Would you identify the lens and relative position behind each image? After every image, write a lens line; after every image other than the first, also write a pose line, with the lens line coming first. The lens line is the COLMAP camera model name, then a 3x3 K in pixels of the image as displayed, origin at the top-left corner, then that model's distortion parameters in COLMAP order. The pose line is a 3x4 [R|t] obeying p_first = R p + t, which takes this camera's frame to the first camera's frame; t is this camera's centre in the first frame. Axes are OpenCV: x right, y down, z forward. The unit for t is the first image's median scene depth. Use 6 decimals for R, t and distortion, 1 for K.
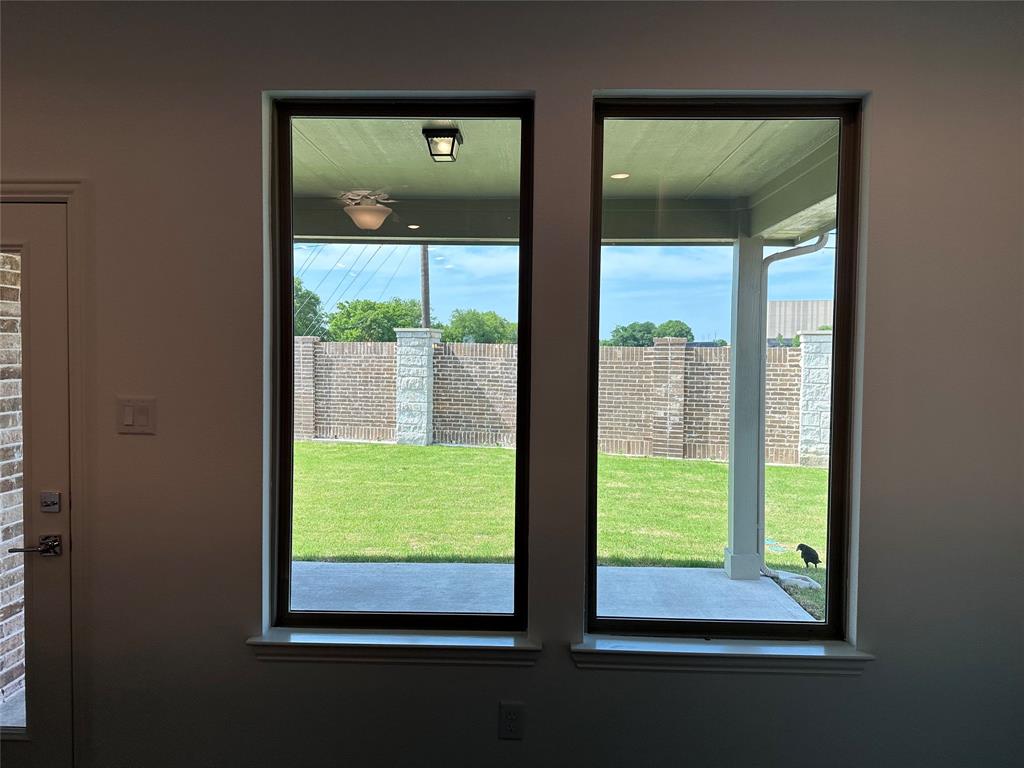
lens RADIAL K [[725.9, 0, 504.6], [0, 725.9, 381.4], [0, 0, 1]] dist [0.063582, -0.025314]
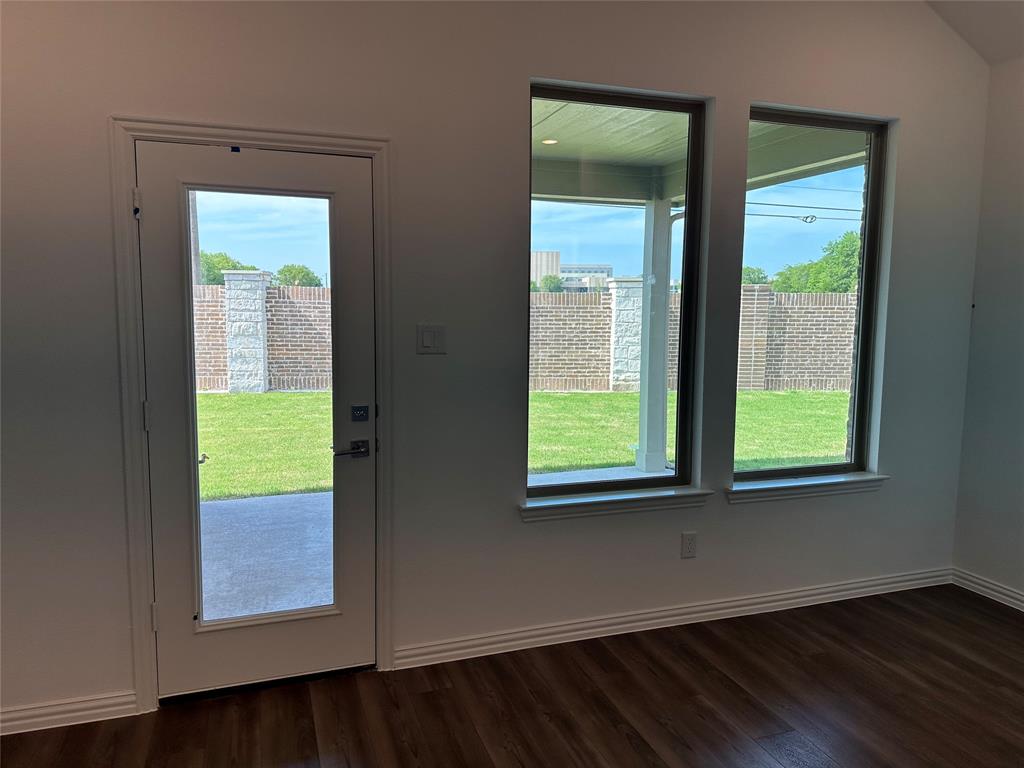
lens RADIAL K [[725.9, 0, 522.1], [0, 725.9, 384.0], [0, 0, 1]] dist [0.063582, -0.025314]
pose [[0.925780, -0.045620, 0.375299, -0.156024], [0.017141, 0.996737, 0.078879, 0.005398], [-0.377673, -0.066591, 0.923541, -0.033950]]
